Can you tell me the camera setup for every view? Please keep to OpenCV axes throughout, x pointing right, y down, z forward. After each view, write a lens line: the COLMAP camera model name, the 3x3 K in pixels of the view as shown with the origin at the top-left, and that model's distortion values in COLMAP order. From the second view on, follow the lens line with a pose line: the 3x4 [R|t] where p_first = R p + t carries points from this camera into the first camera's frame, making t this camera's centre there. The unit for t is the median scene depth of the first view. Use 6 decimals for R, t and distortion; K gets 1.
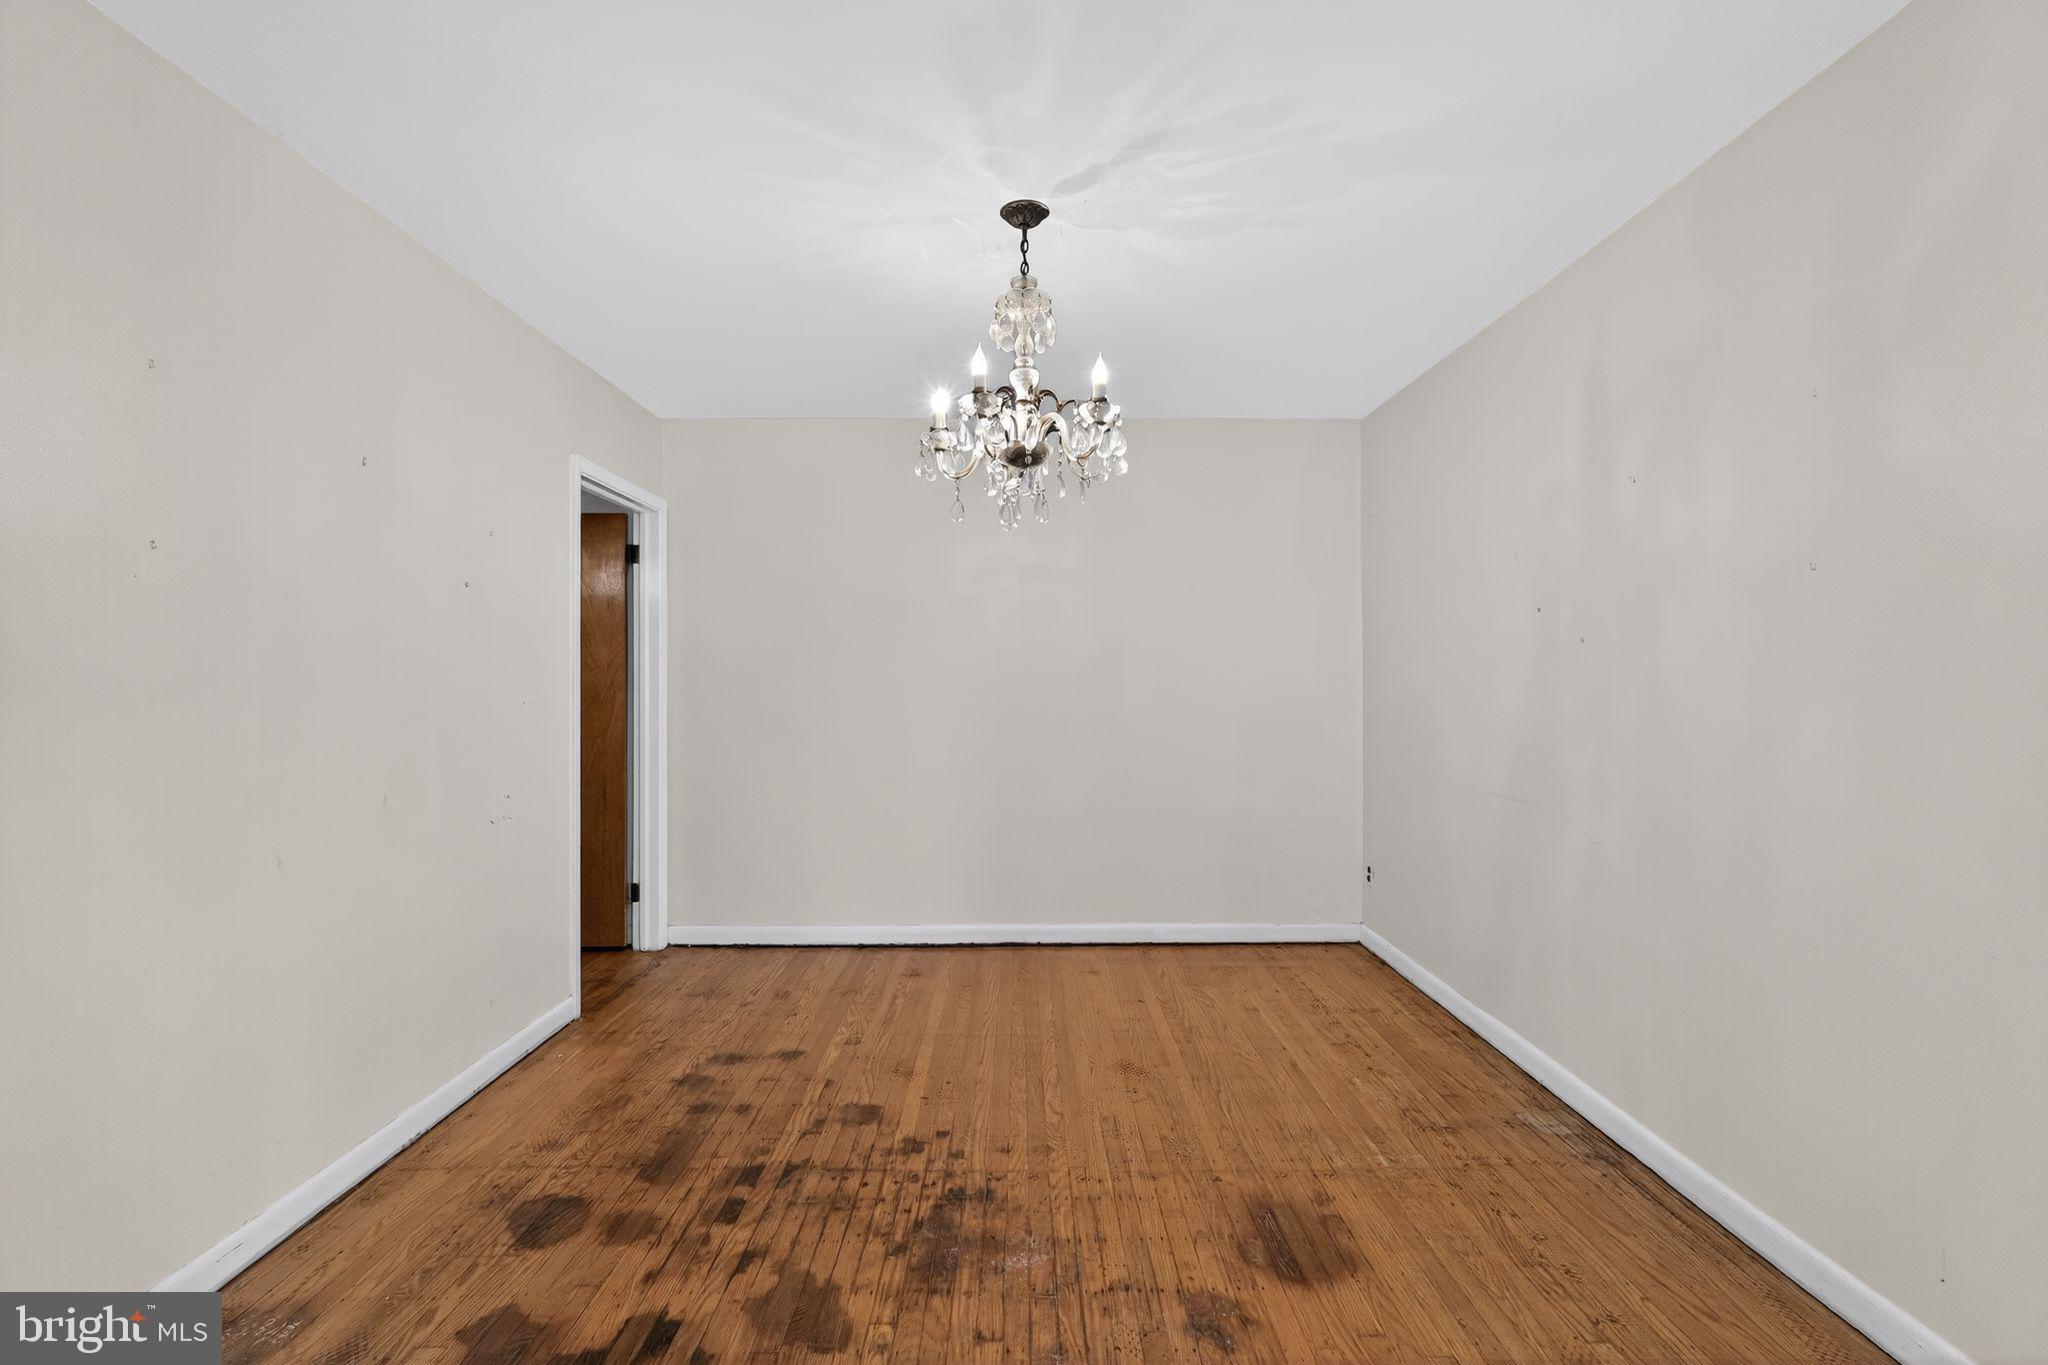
lens RADIAL K [[913.4, 0, 1027.9], [0, 913.4, 684.6], [0, 0, 1]] dist [-0.010757, 0.007085]
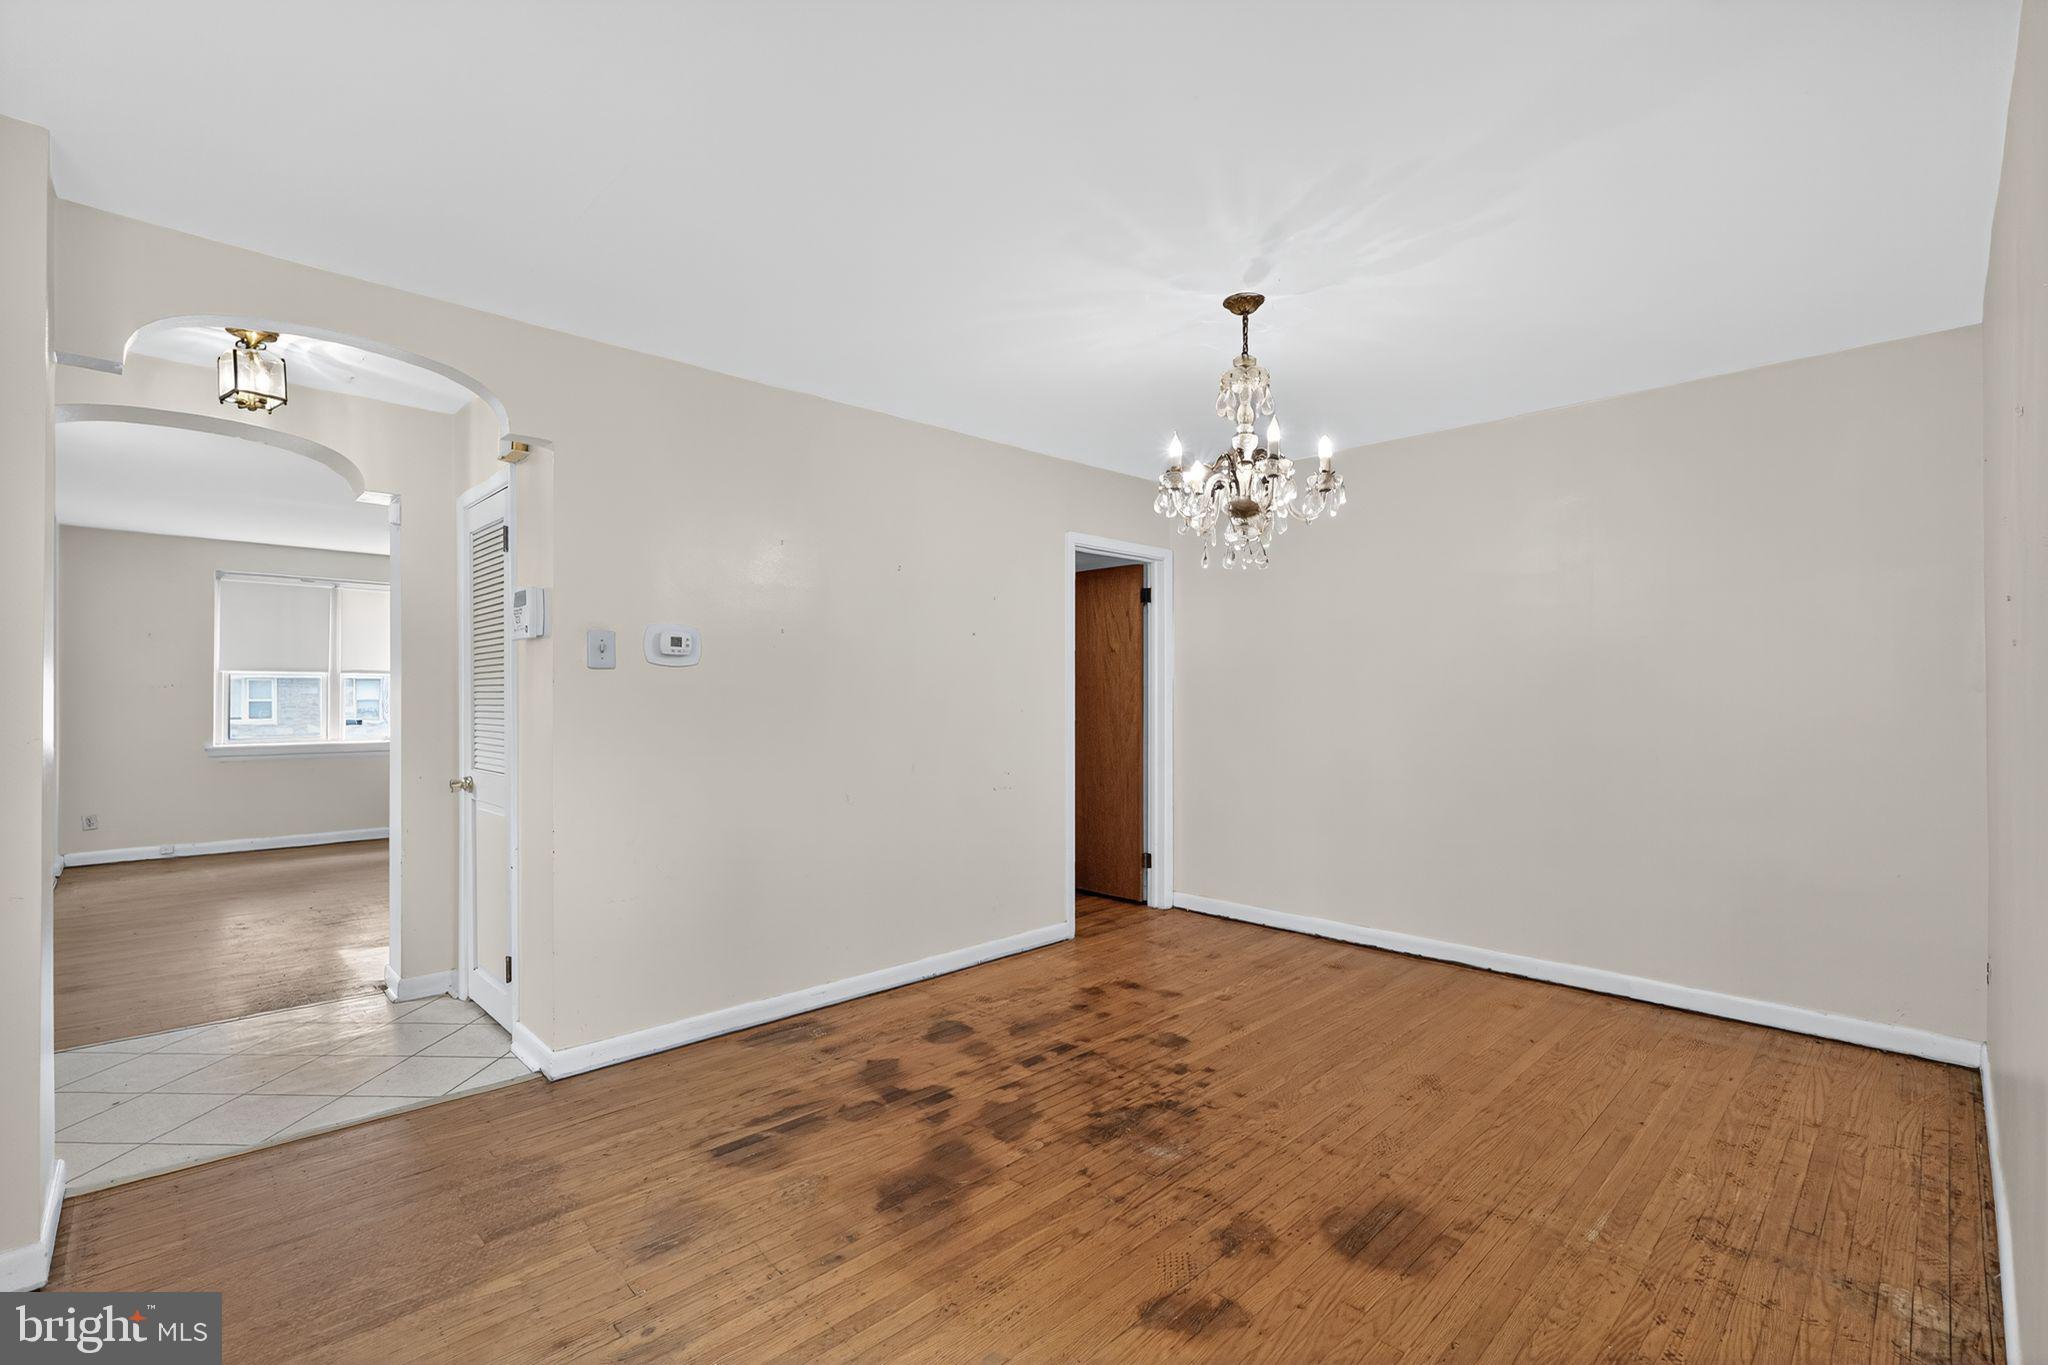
lens RADIAL K [[913.4, 0, 1025.6], [0, 913.4, 689.6], [0, 0, 1]] dist [-0.010757, 0.007085]
pose [[0.697695, -0.001998, -0.716392, 0.642063], [-0.000930, 0.999993, -0.003695, -0.010483], [0.716394, 0.003245, 0.697688, -0.026721]]
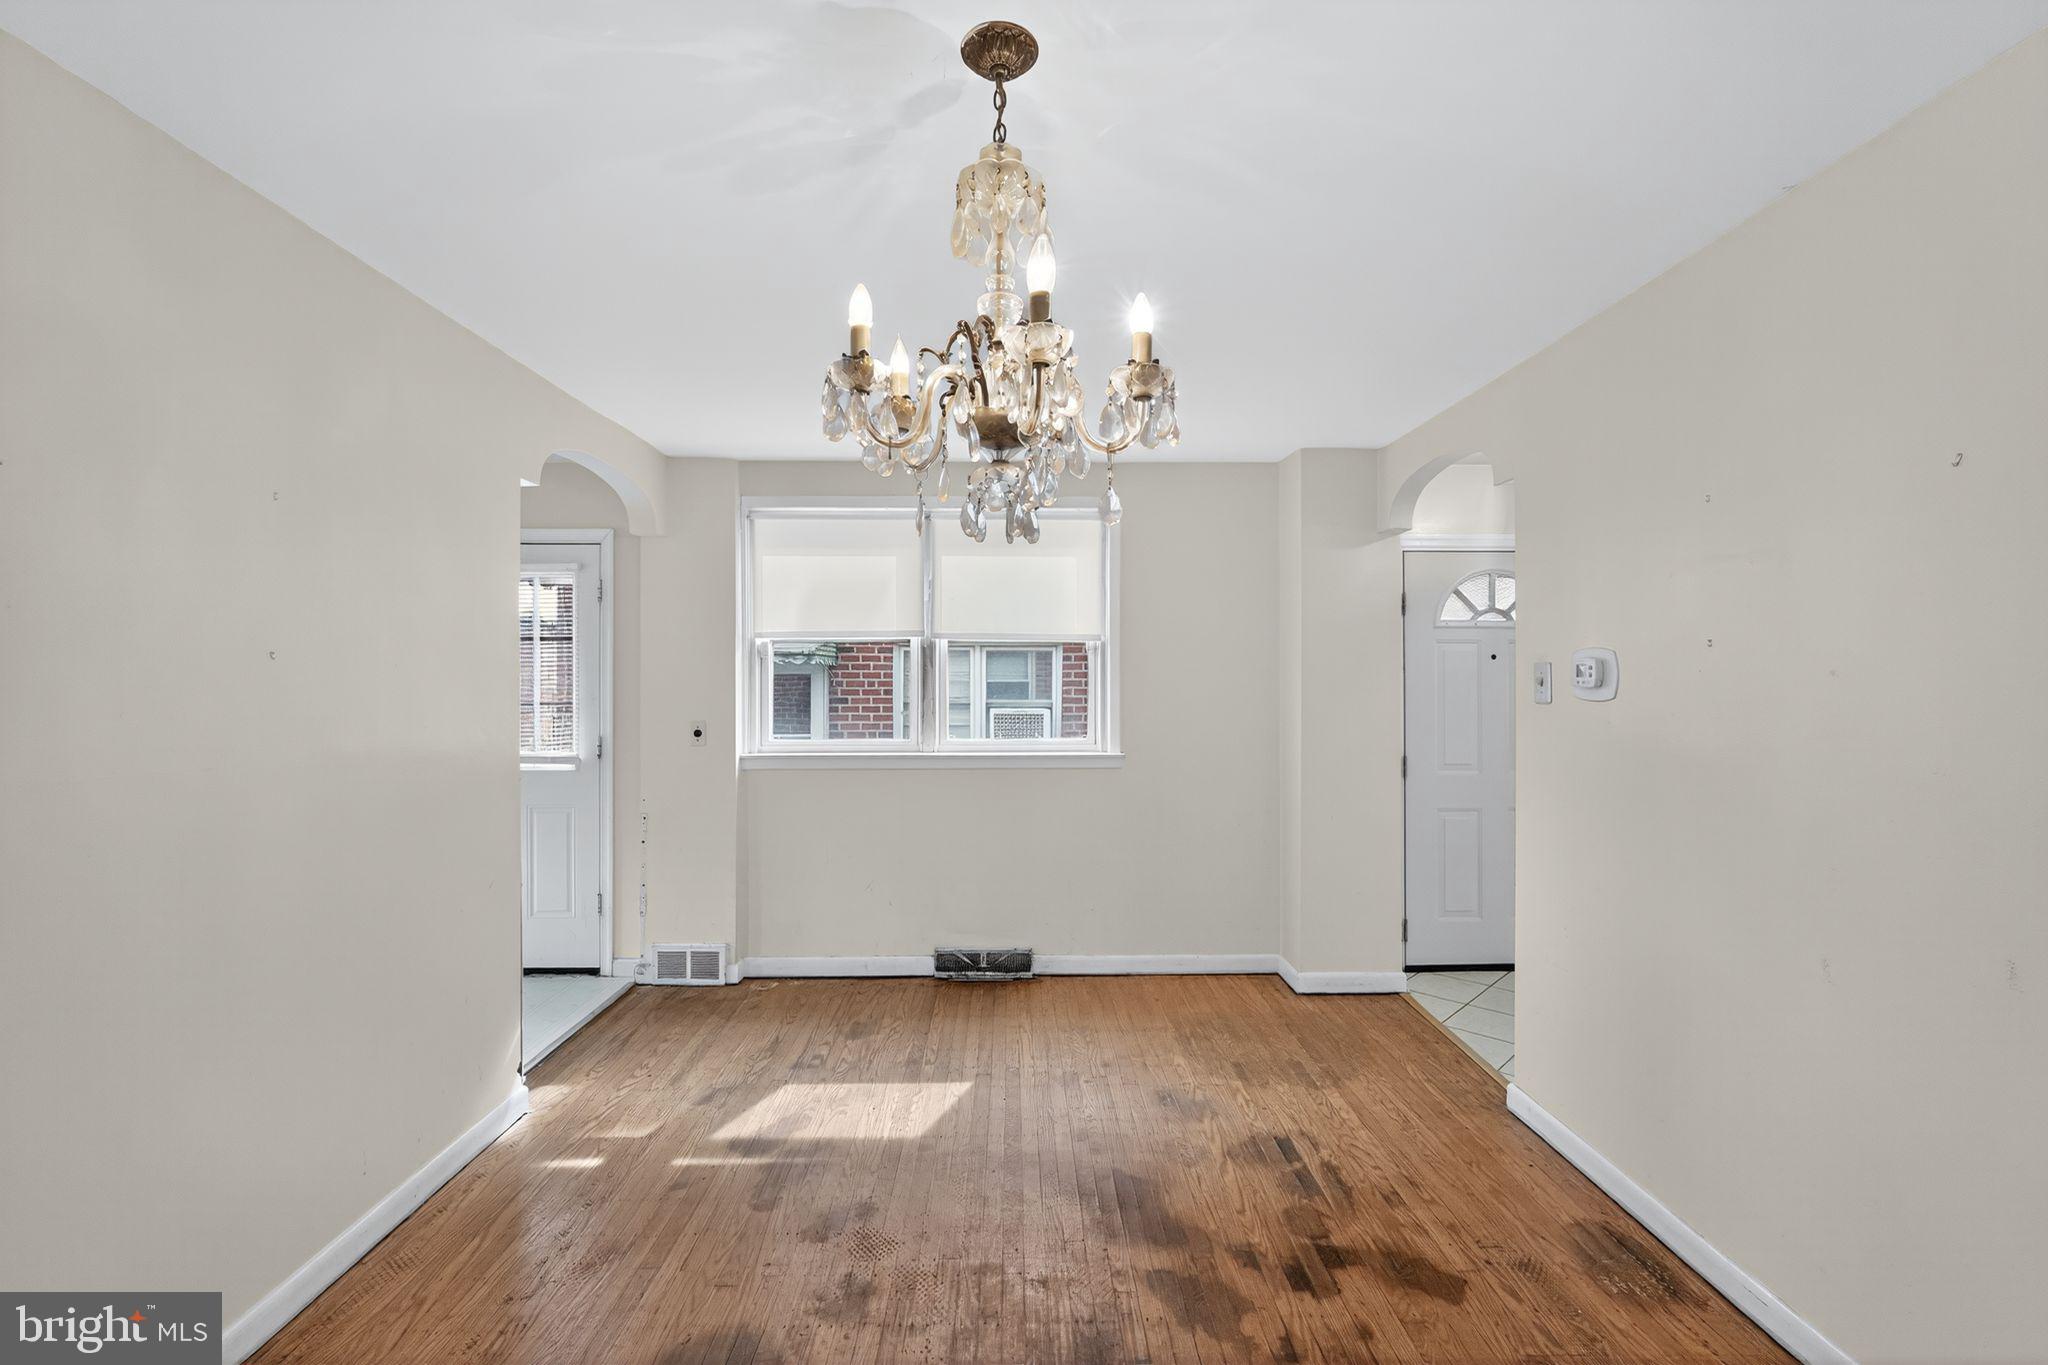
lens RADIAL K [[913.4, 0, 1023.2], [0, 913.4, 675.7], [0, 0, 1]] dist [-0.010757, 0.007085]
pose [[-0.999993, 0.002778, -0.002384, -0.018010], [0.002797, 0.999964, -0.007965, -0.074128], [0.002362, -0.007971, -0.999965, 1.633185]]
